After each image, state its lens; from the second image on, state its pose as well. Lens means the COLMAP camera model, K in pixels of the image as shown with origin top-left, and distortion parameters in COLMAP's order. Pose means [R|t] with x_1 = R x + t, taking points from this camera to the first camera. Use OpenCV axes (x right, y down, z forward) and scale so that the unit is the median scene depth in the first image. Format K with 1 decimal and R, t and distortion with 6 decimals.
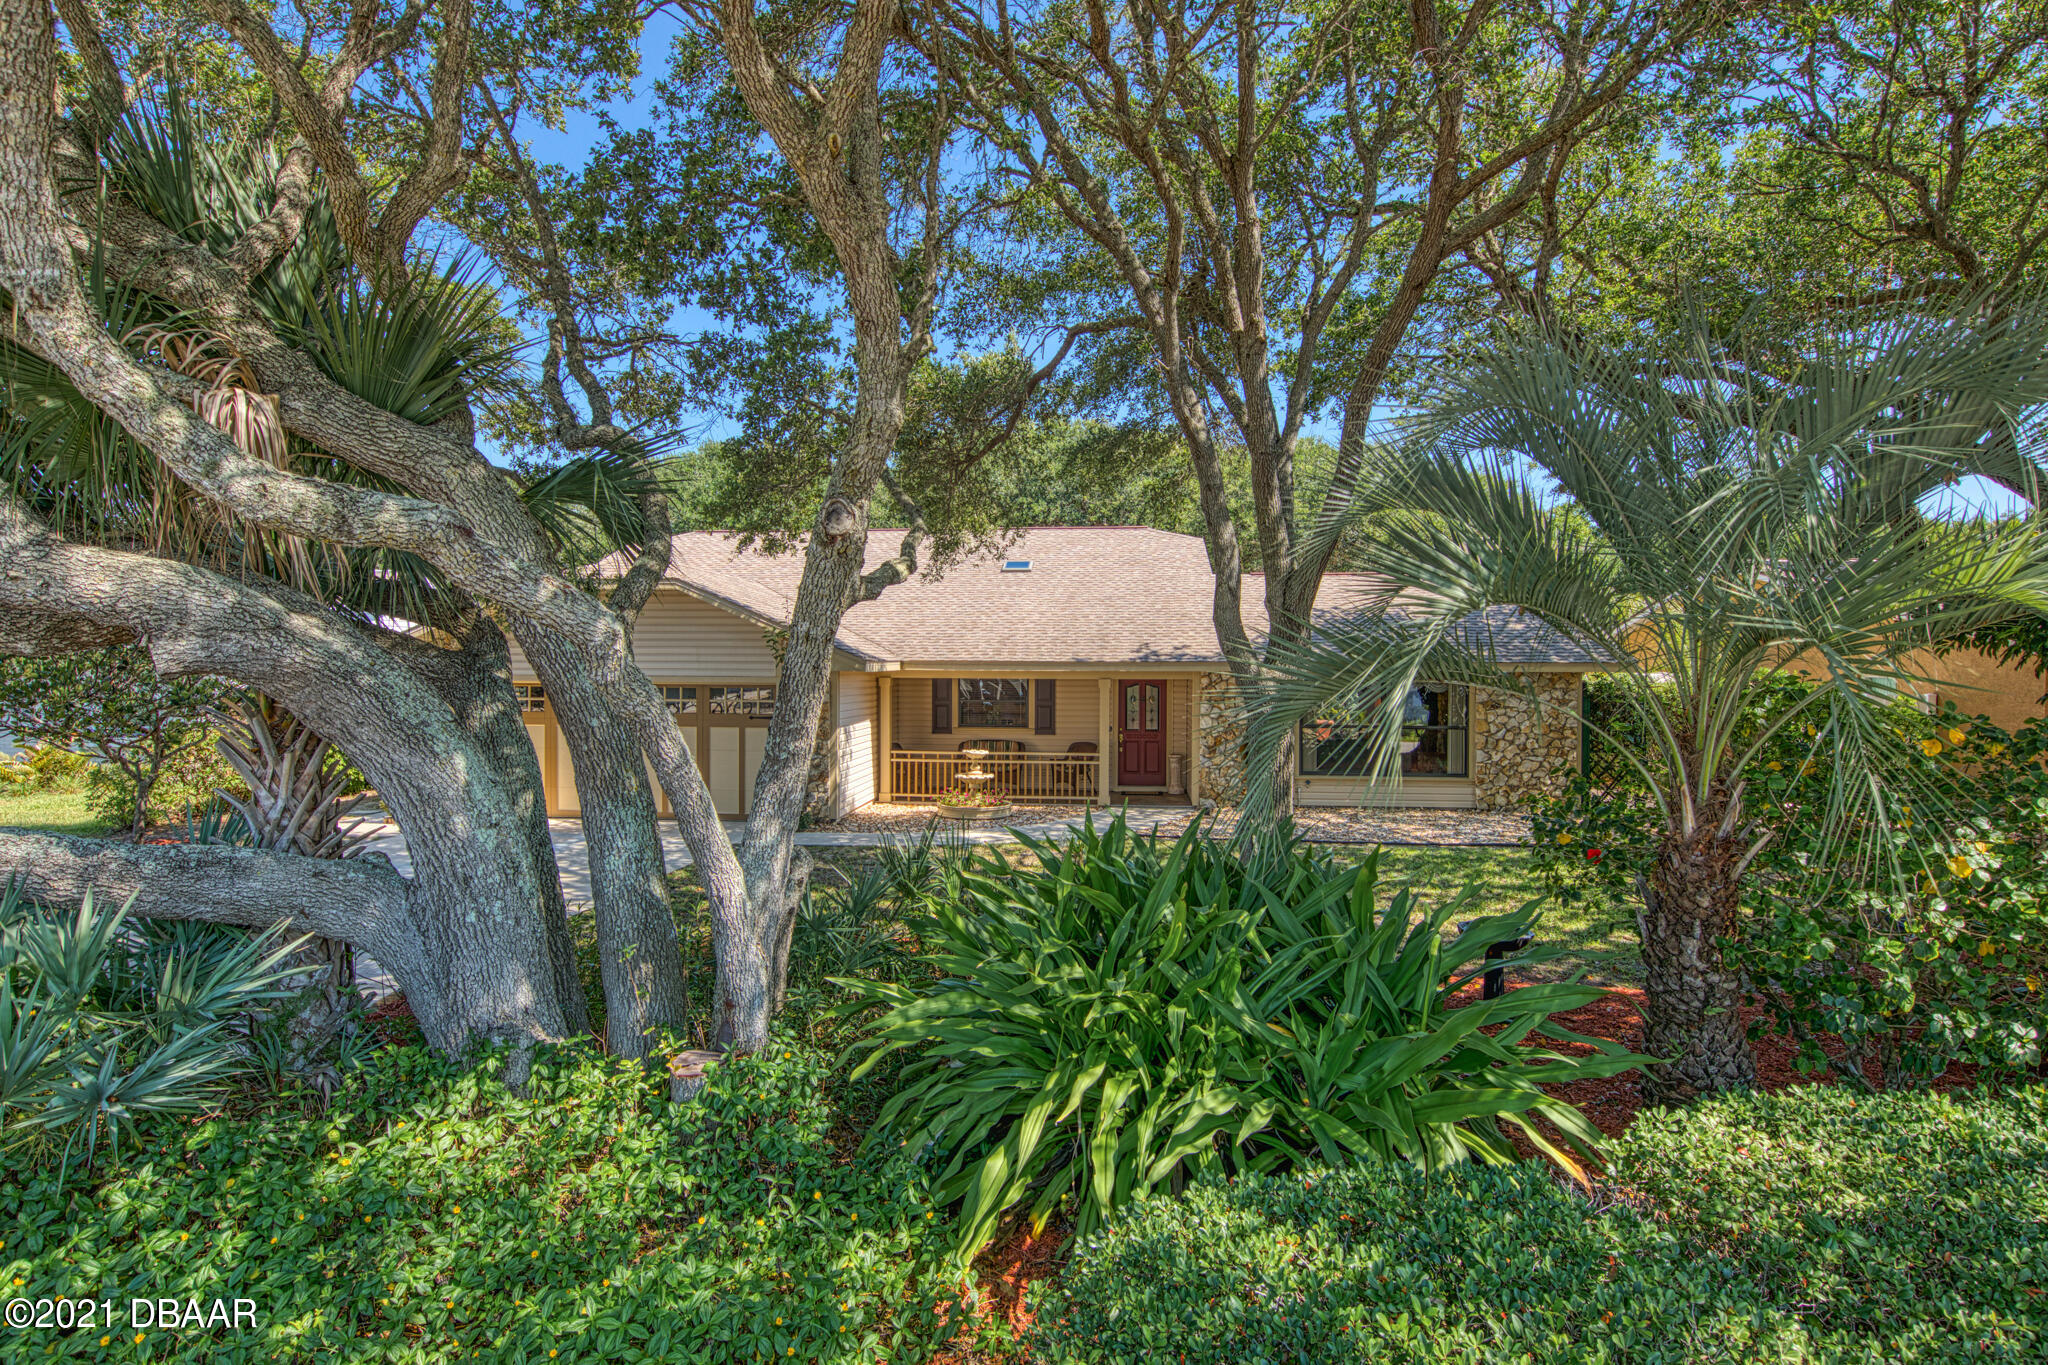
lens RADIAL K [[1078.0, 0, 1020.4], [0, 1078.0, 683.9], [0, 0, 1]] dist [0.000669, 0.000067]
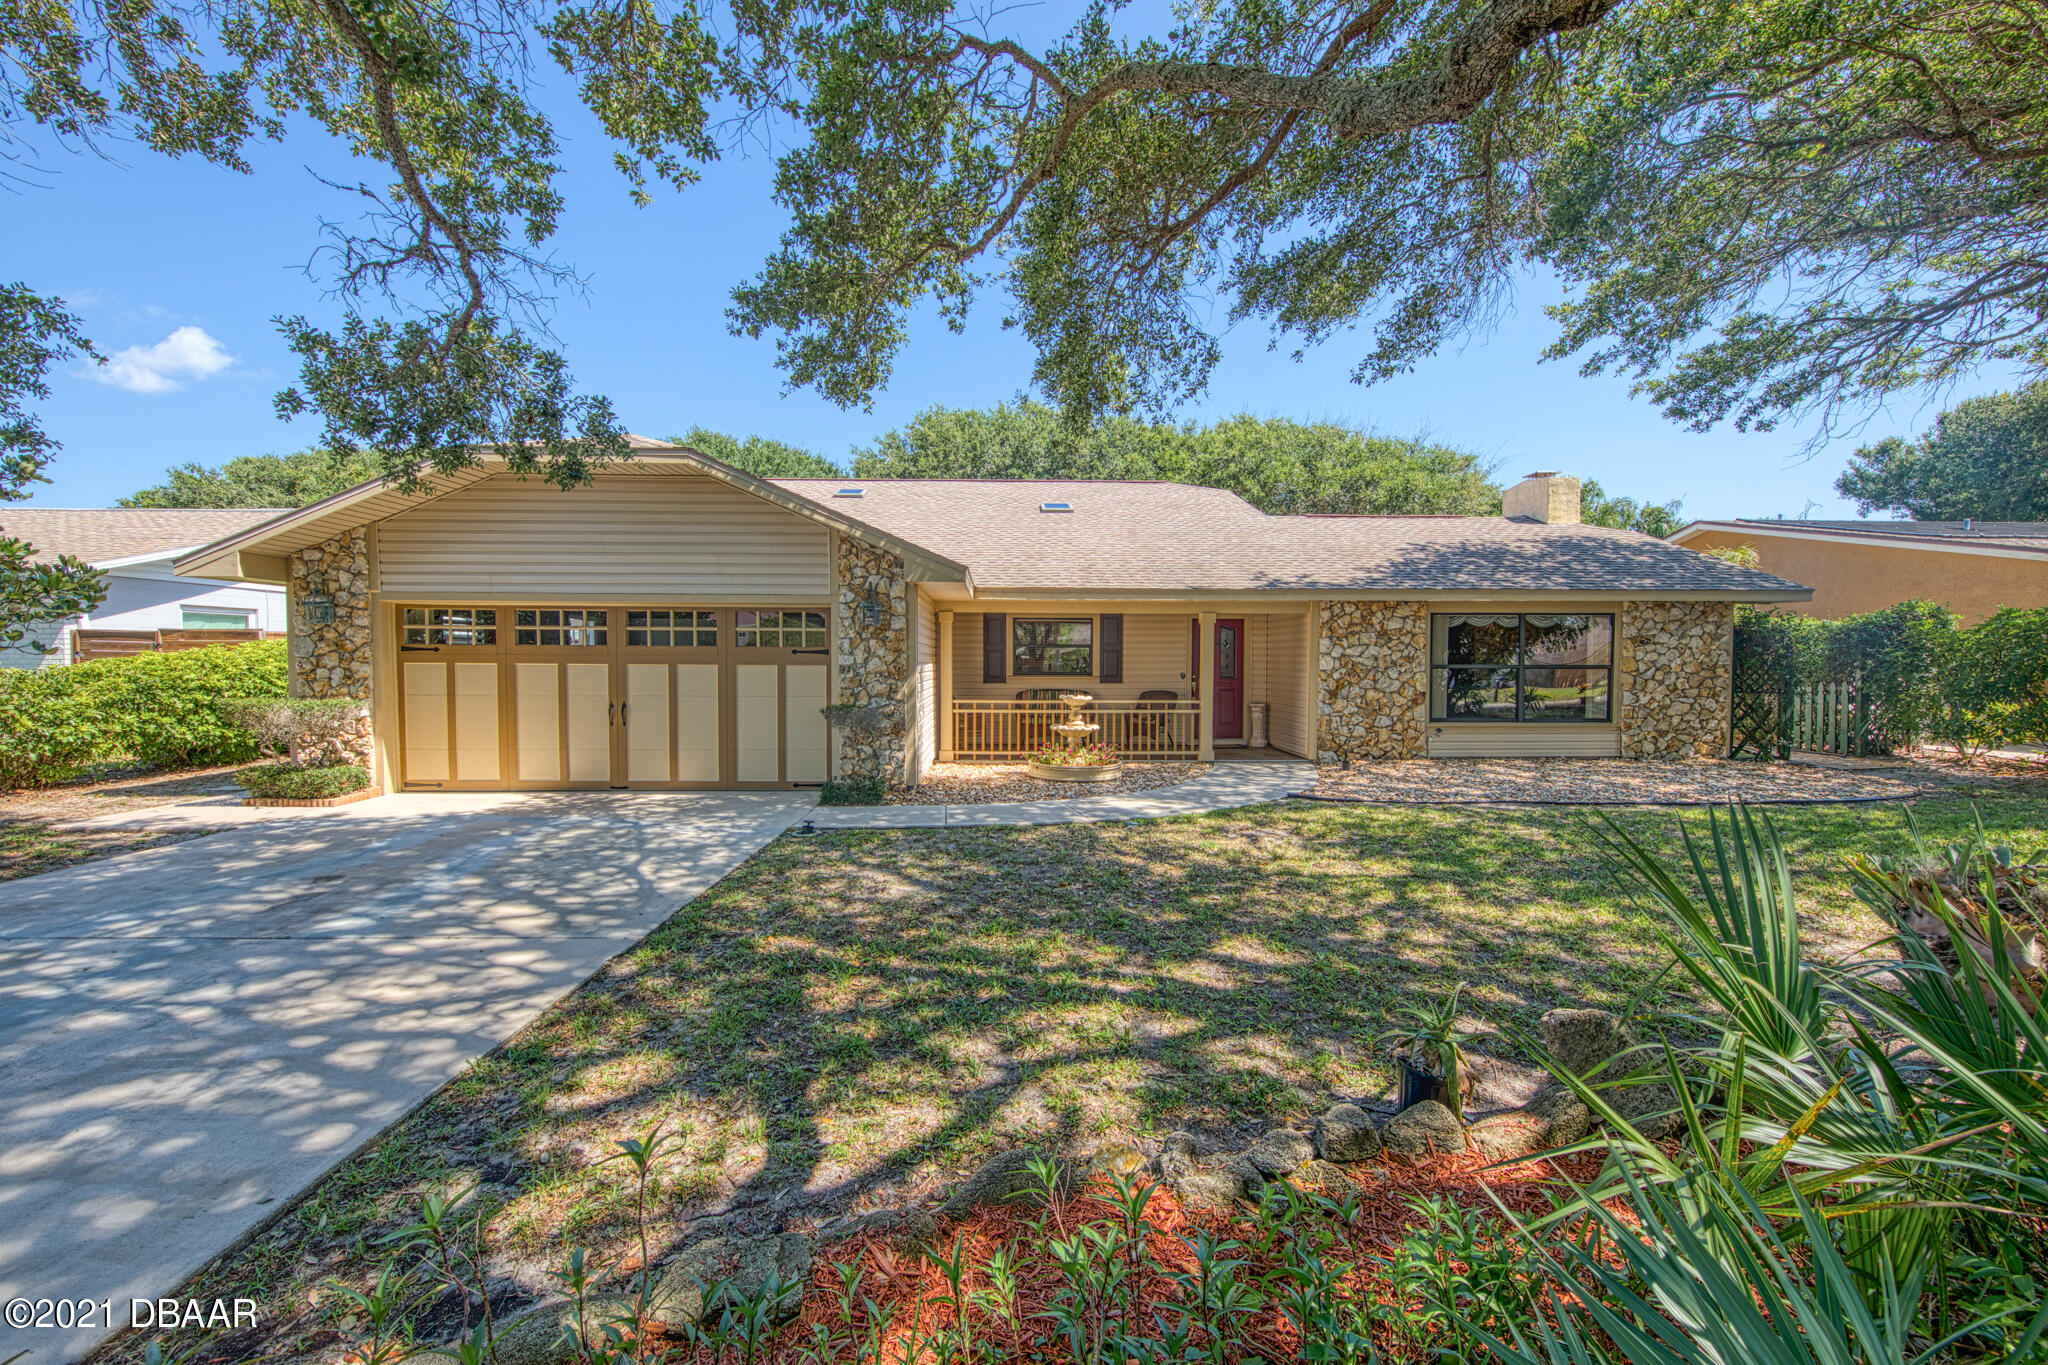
lens RADIAL K [[804.6, 0, 1032.1], [0, 804.6, 674.6], [0, 0, 1]] dist [-0.000336, -0.000025]
pose [[0.992462, -0.005181, 0.122440, -0.142400], [0.003836, 0.999930, 0.011223, 0.037748], [-0.122489, -0.010669, 0.992413, 0.397518]]
